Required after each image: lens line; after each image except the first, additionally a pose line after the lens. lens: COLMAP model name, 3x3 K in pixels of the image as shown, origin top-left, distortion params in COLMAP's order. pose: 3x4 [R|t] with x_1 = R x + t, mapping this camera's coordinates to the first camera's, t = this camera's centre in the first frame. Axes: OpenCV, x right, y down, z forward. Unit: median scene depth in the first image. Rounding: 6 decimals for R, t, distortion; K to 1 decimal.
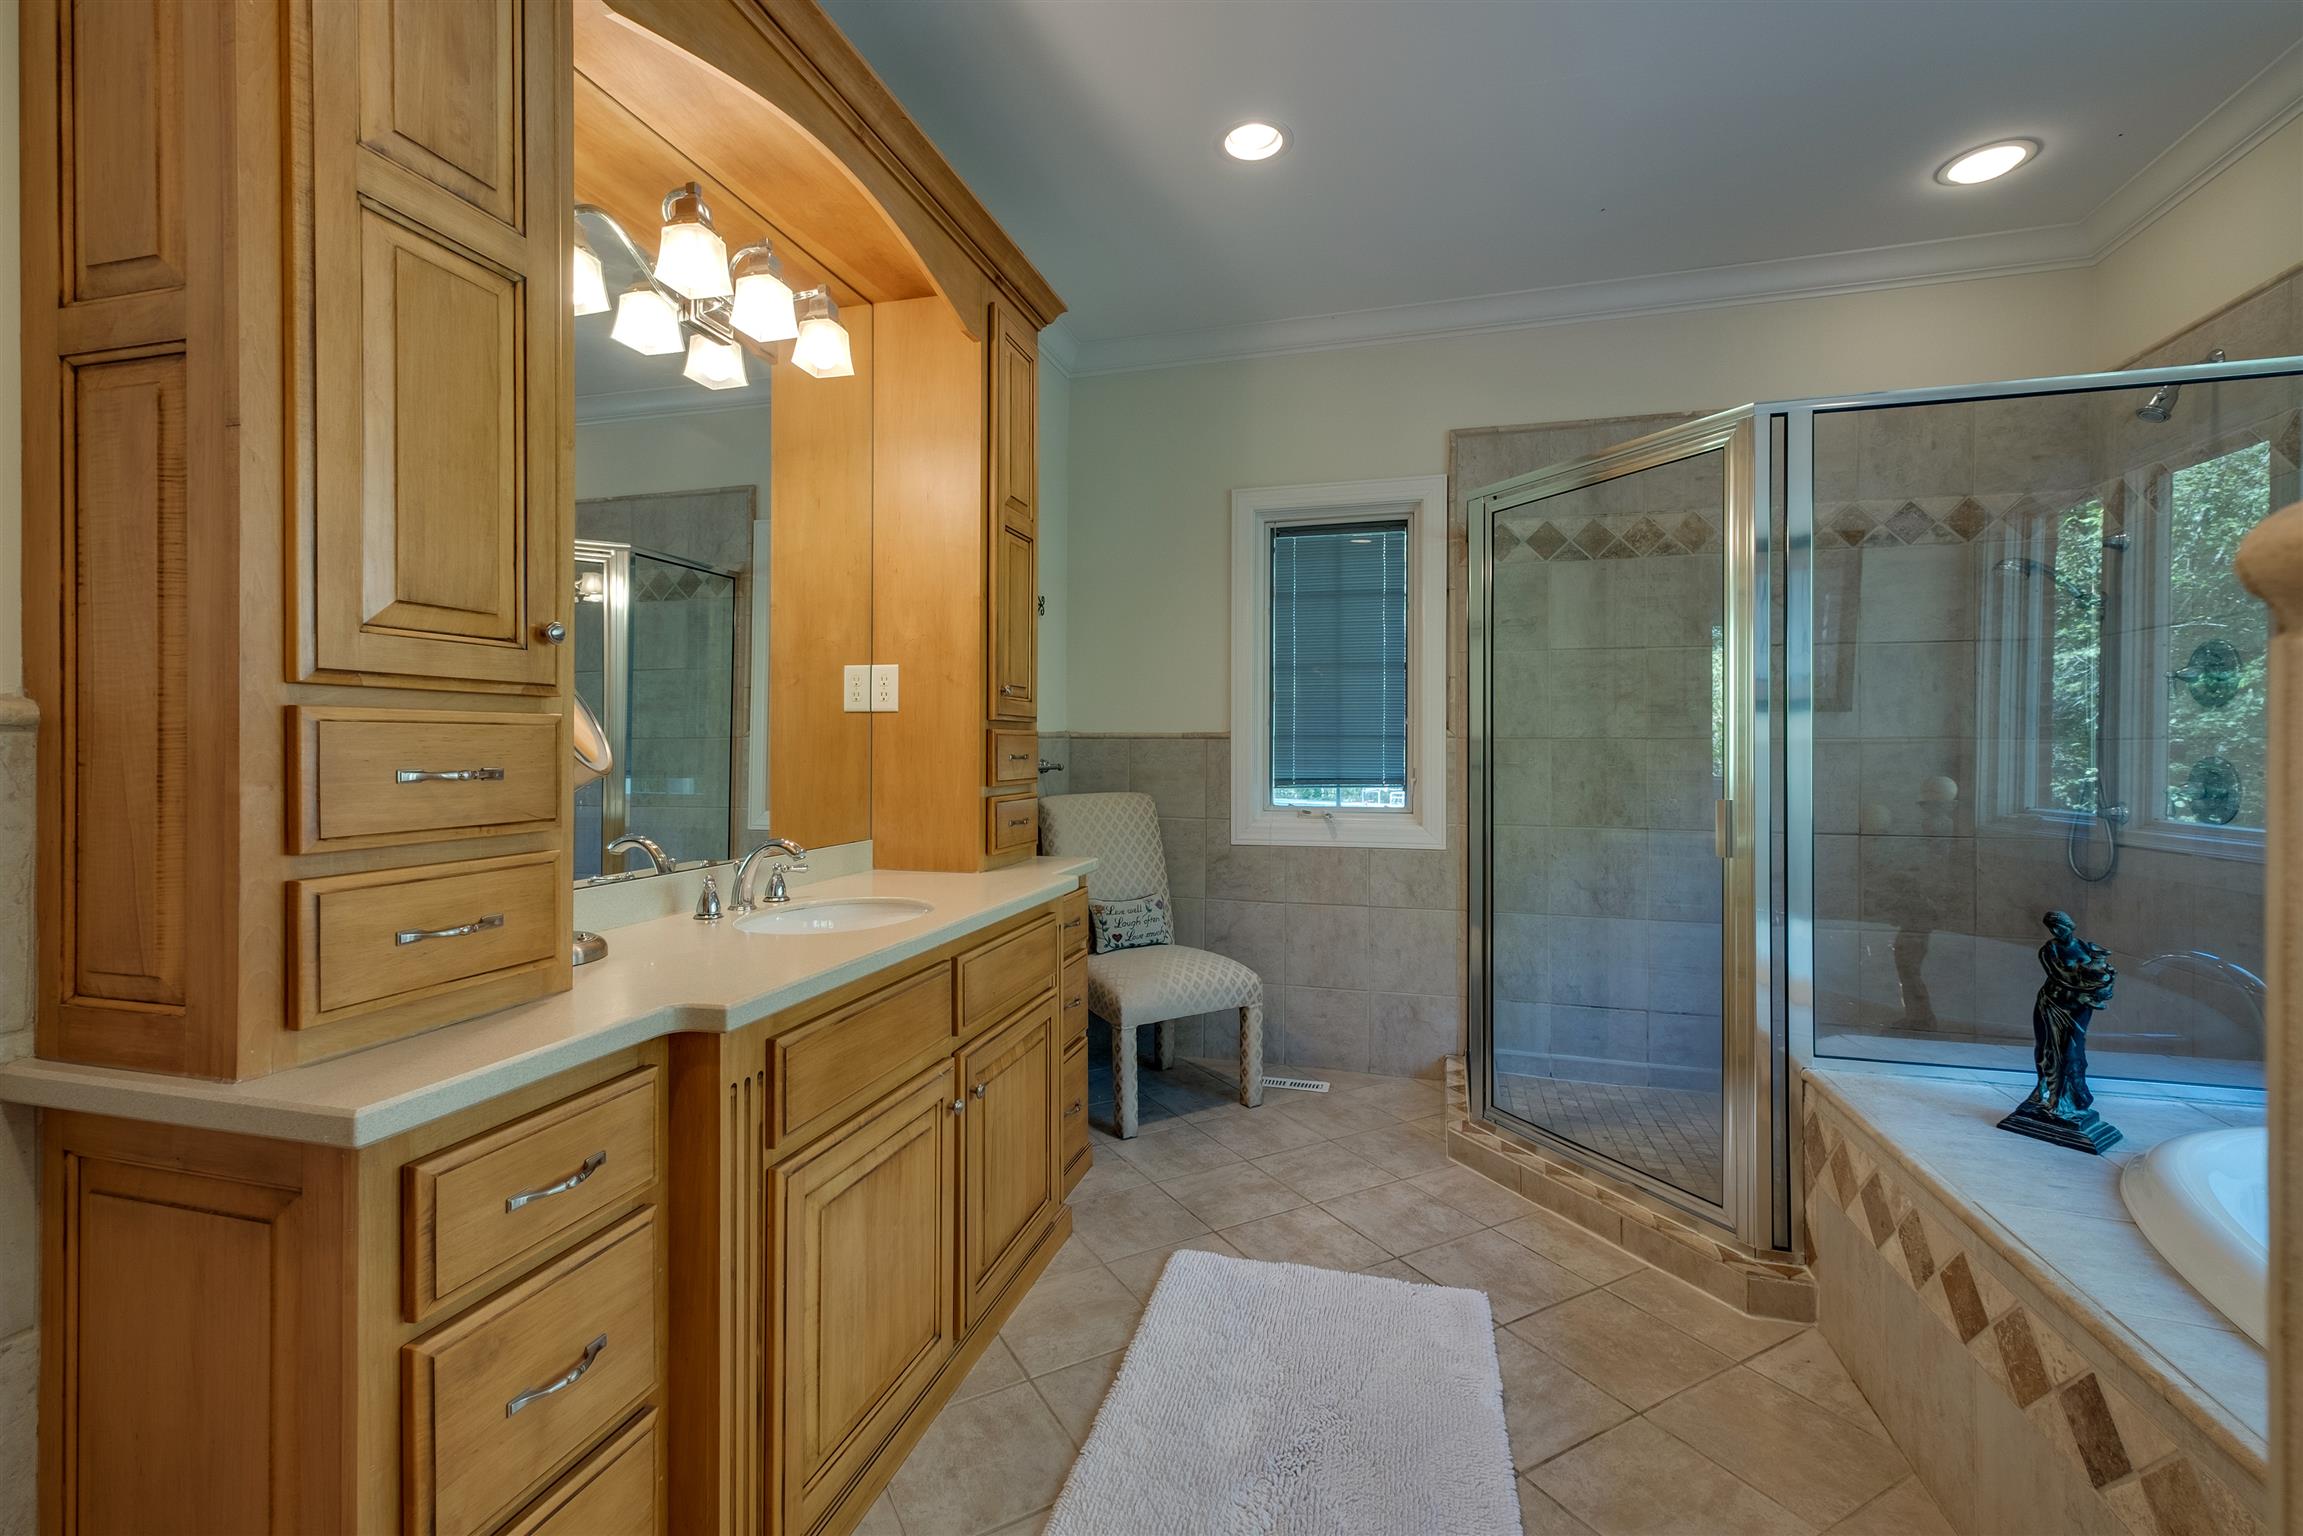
lens RADIAL K [[1013.9, 0, 1156.4], [0, 1013.9, 745.8], [0, 0, 1]] dist [0.001677, -0.000039]
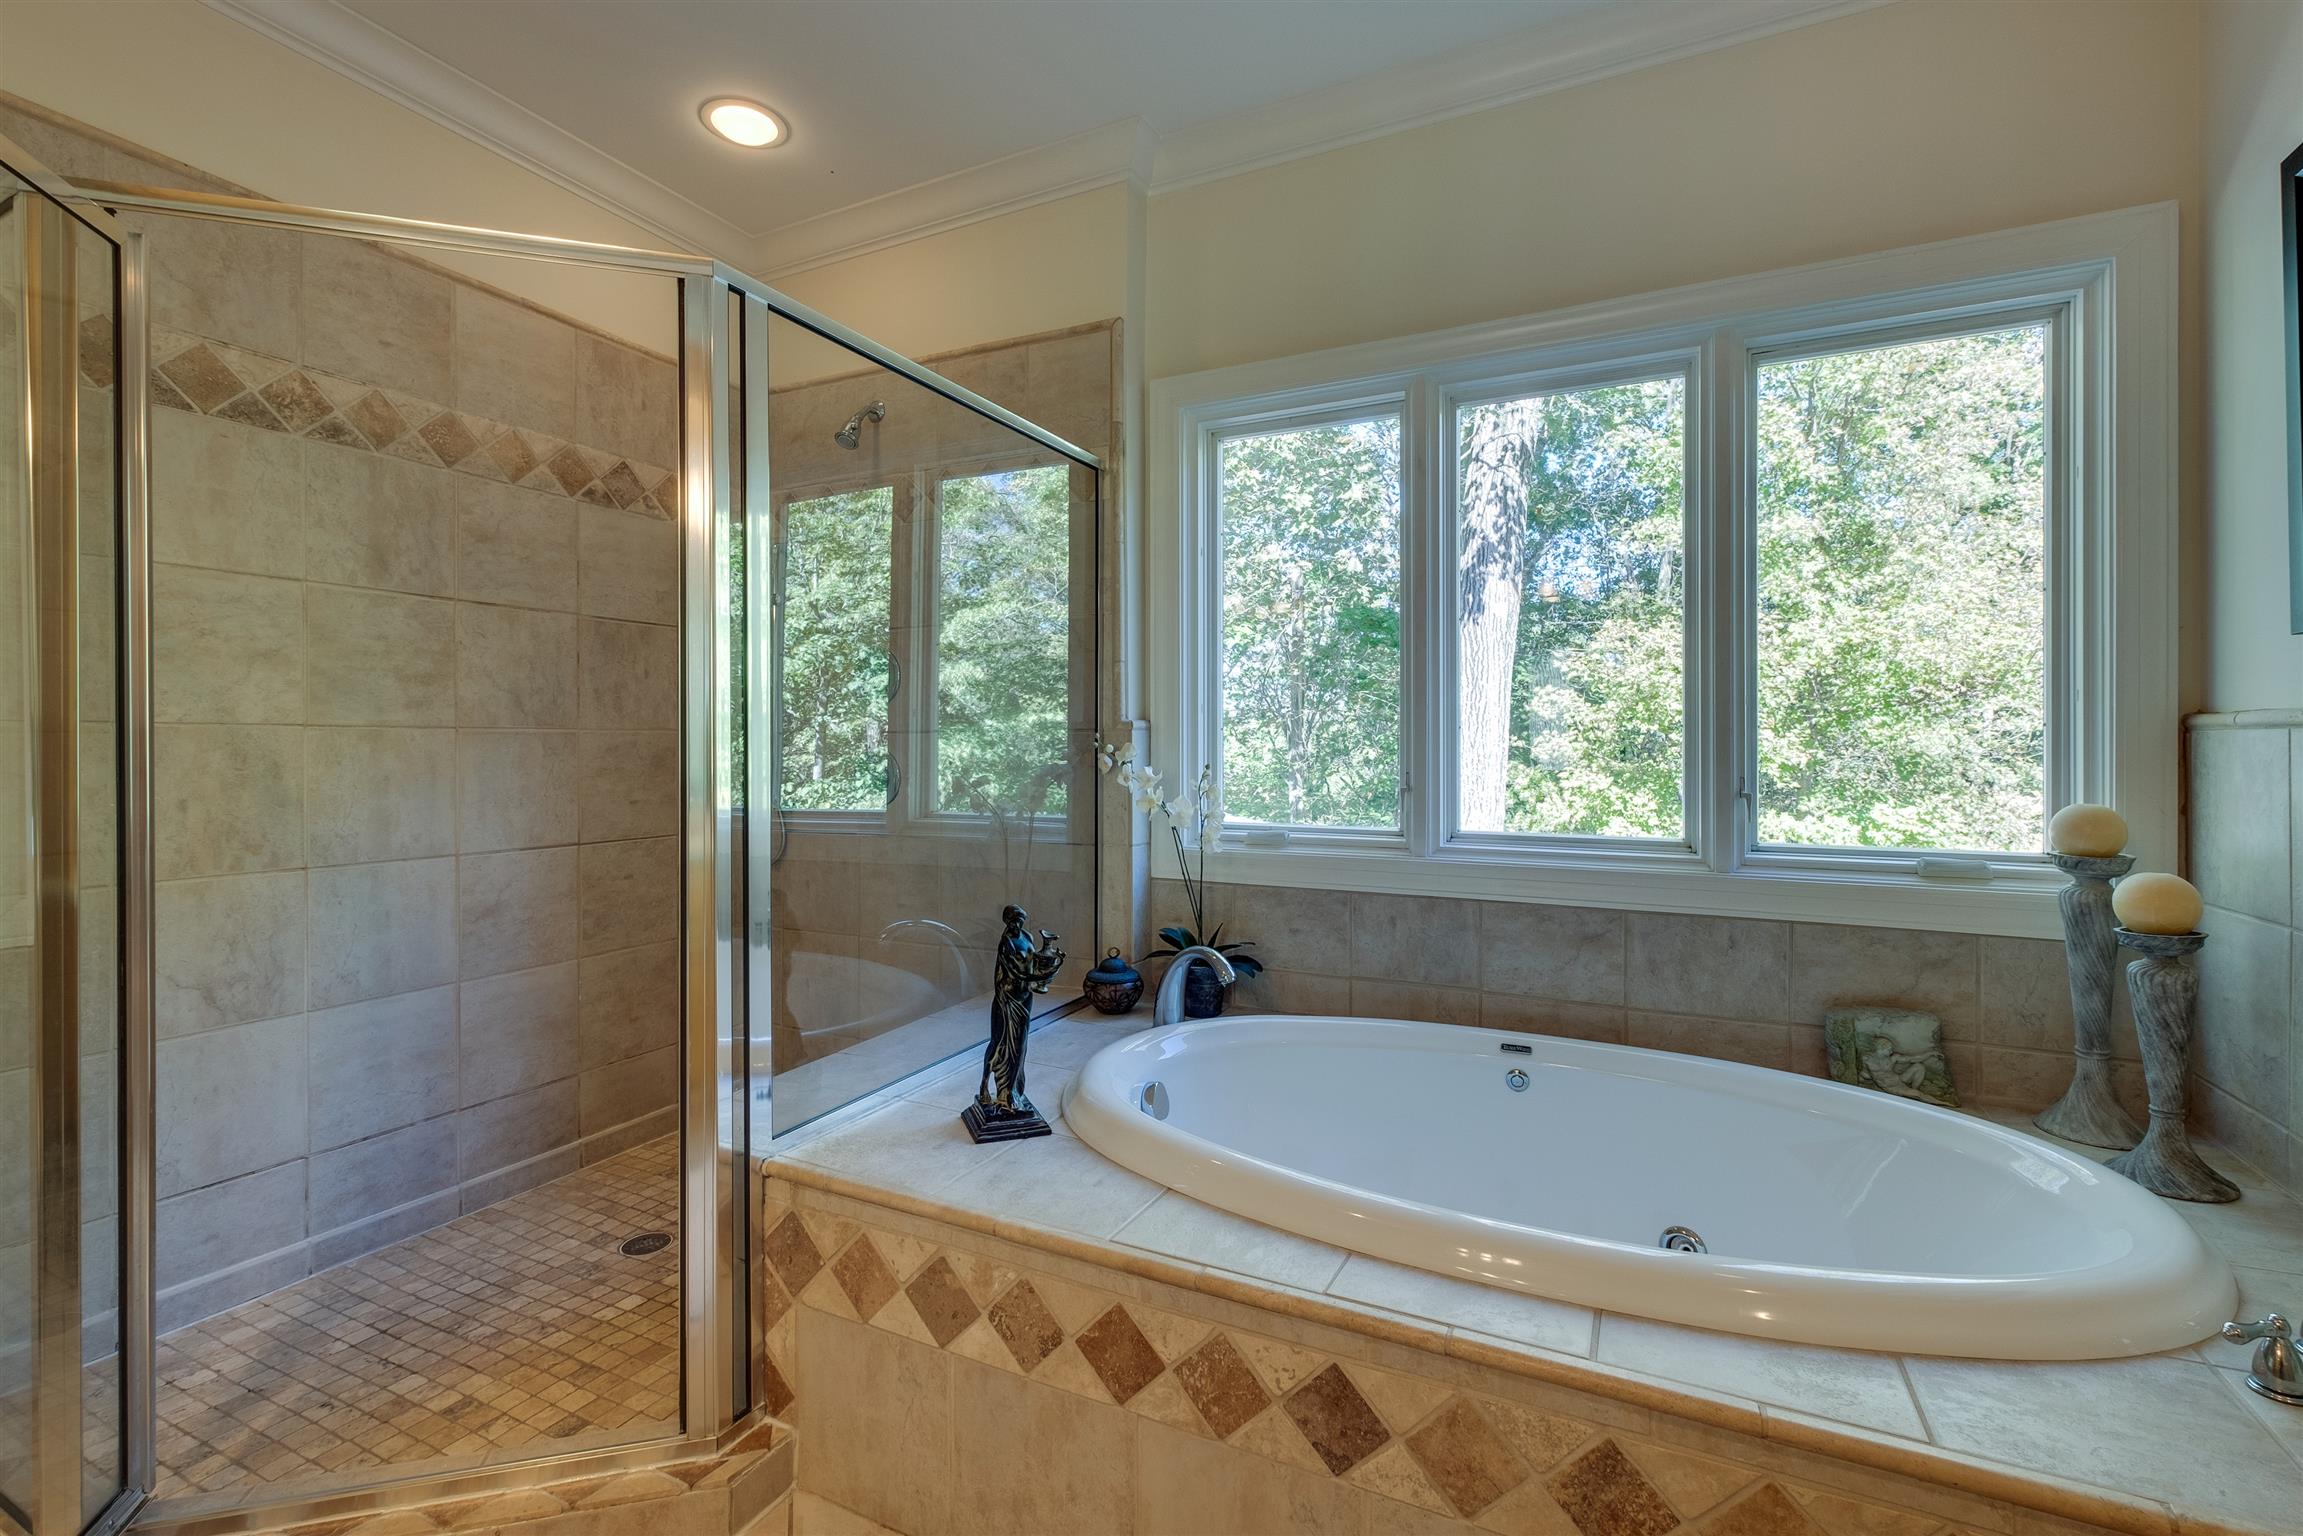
lens RADIAL K [[1013.9, 0, 1156.4], [0, 1013.9, 745.8], [0, 0, 1]] dist [0.001677, -0.000039]
pose [[0.189170, -0.005418, 0.981929, -0.055893], [-0.003570, 0.999974, 0.006206, -0.000517], [-0.981938, -0.004679, 0.189146, 0.571607]]
